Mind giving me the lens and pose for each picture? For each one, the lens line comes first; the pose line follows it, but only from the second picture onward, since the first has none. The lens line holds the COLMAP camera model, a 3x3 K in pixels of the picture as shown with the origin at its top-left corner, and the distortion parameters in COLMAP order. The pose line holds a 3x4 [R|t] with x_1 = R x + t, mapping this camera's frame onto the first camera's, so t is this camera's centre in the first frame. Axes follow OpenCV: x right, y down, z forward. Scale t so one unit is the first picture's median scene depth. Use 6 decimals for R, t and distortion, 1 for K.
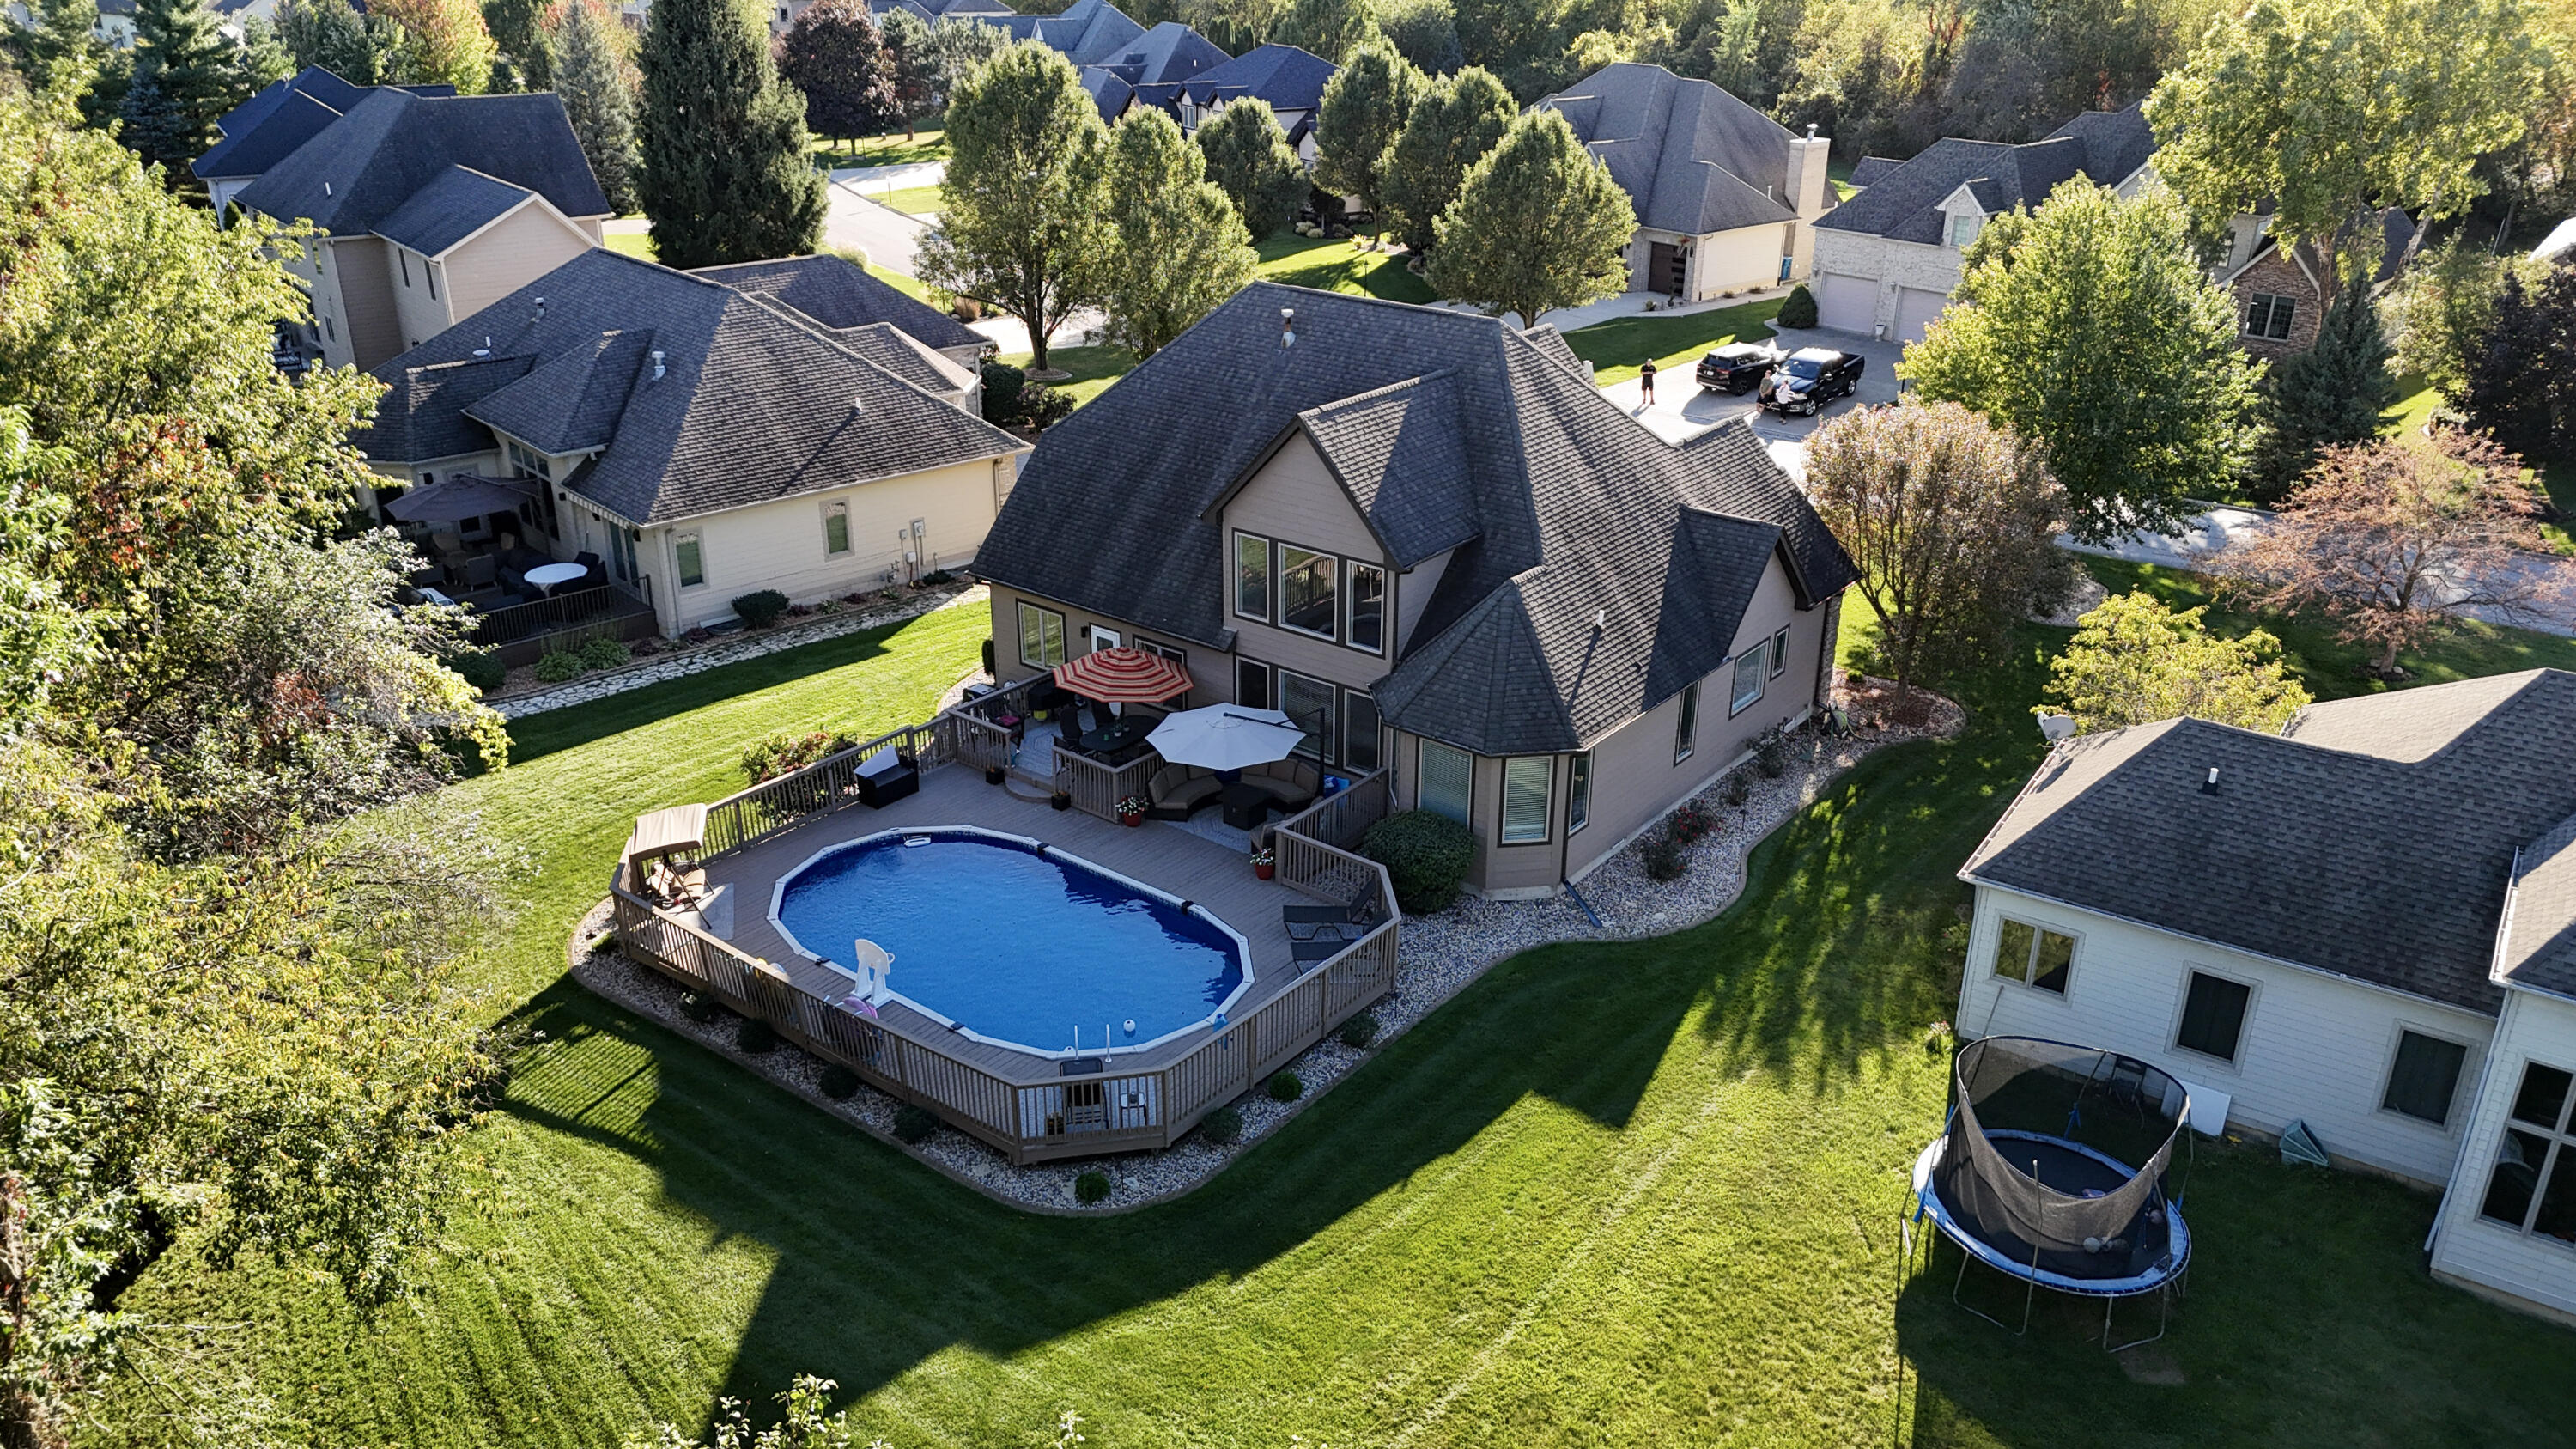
lens RADIAL K [[1888.3, 0, 1288.0], [0, 1888.3, 724.5], [0, 0, 1]] dist [0.037501, -0.004259]
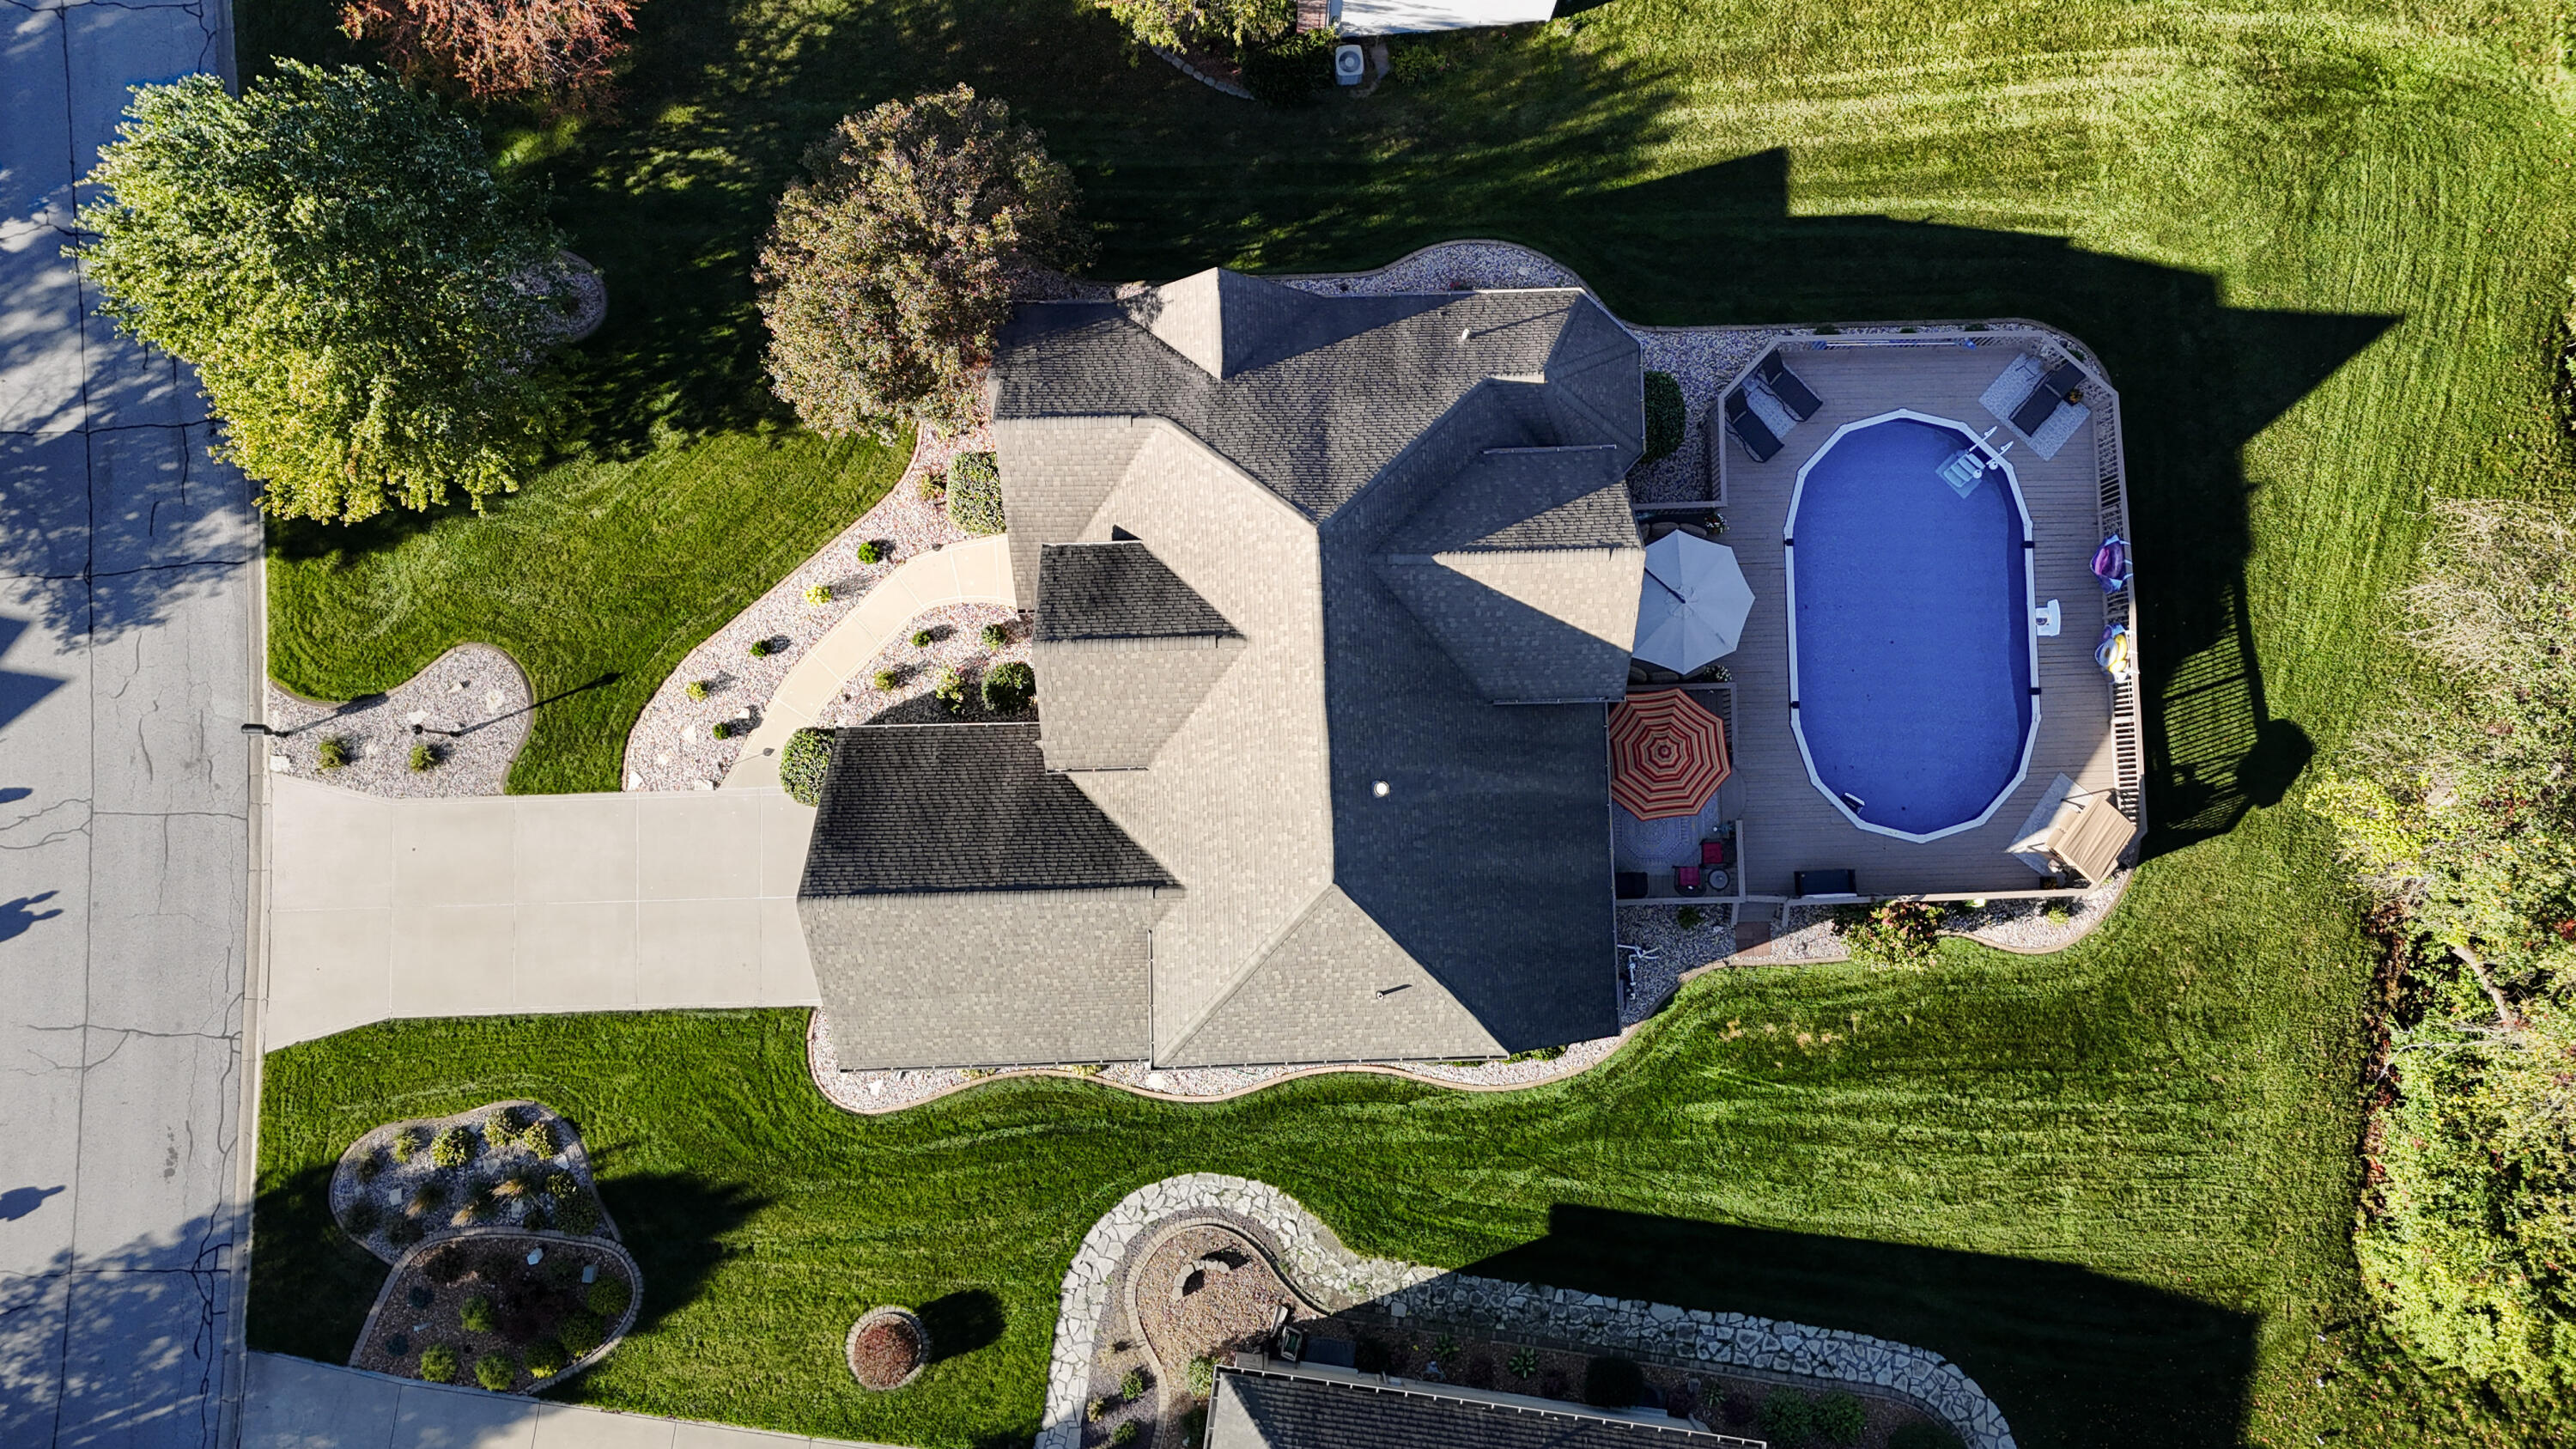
lens RADIAL K [[1888.3, 0, 1288.0], [0, 1888.3, 724.5], [0, 0, 1]] dist [0.037501, -0.004259]
pose [[-0.644828, -0.763424, 0.037160, 0.022043], [0.294418, -0.203227, 0.933818, -1.239645], [-0.705347, 0.613093, 0.355812, 0.892526]]
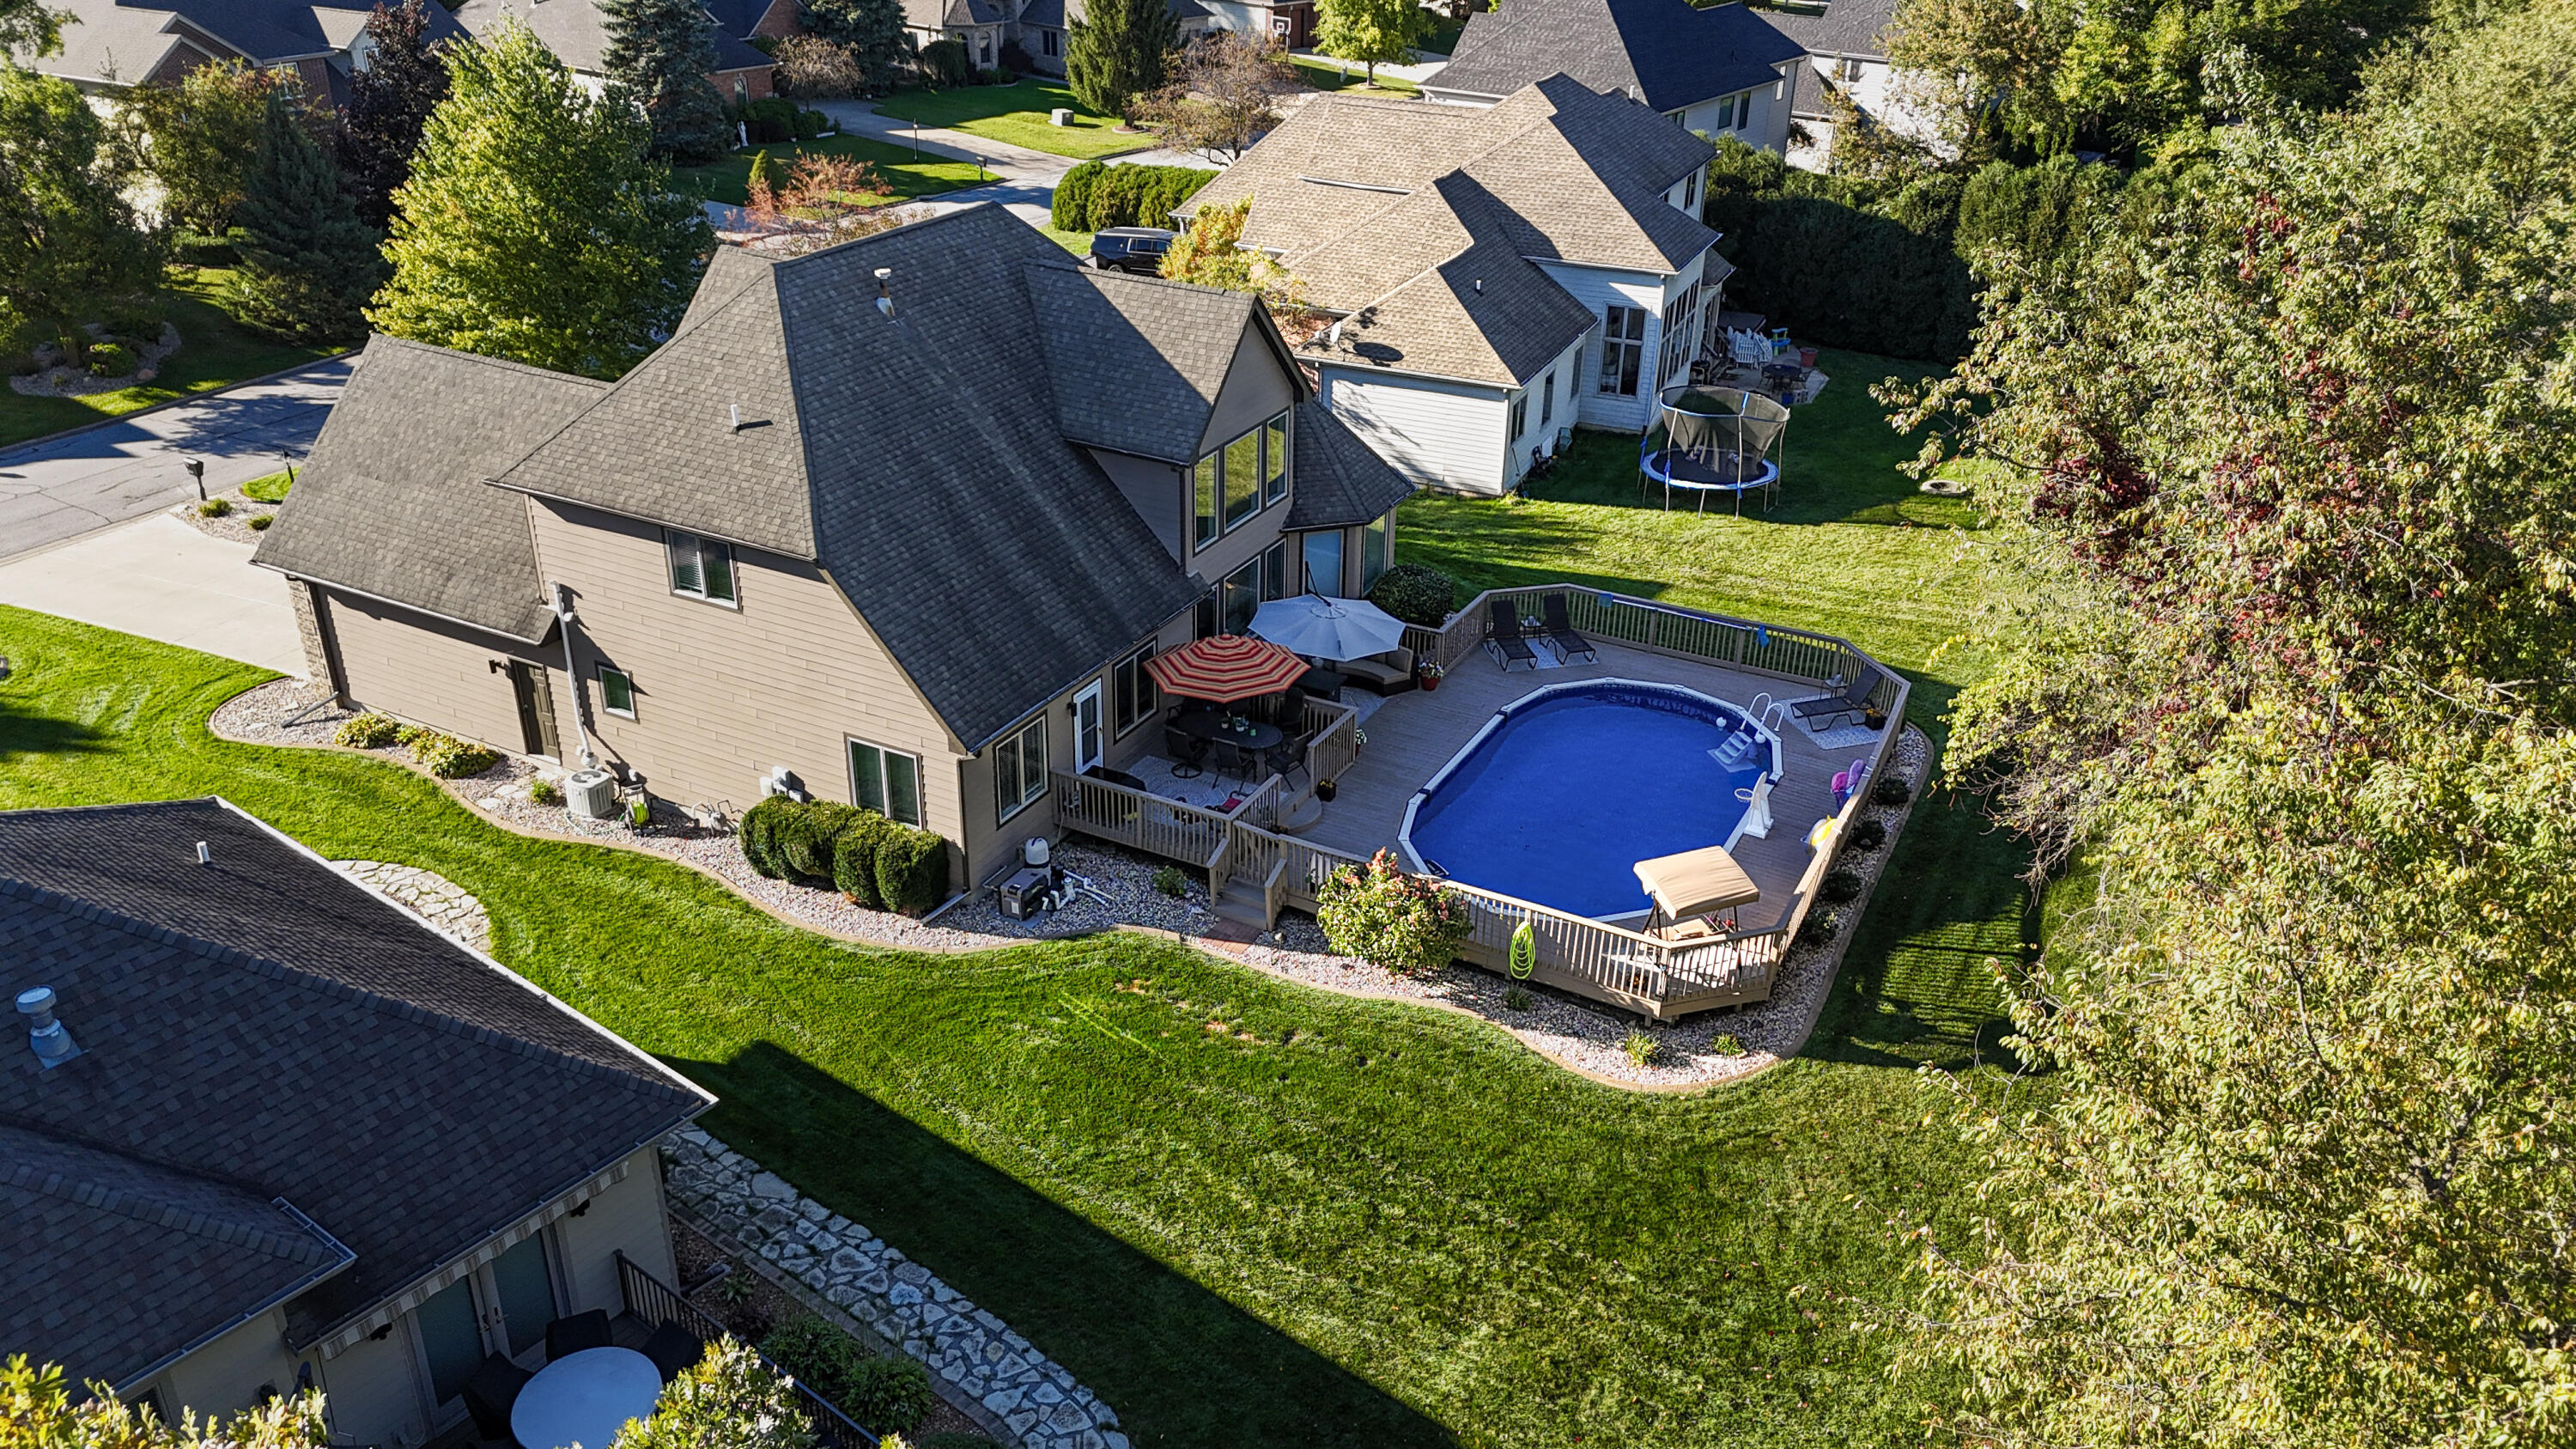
lens RADIAL K [[1888.3, 0, 1288.0], [0, 1888.3, 724.5], [0, 0, 1]] dist [0.037501, -0.004259]
pose [[-0.186200, -0.451336, 0.872711, -1.014449], [0.373856, 0.788882, 0.487747, -0.491210], [-0.908604, 0.417086, 0.021845, 1.129019]]
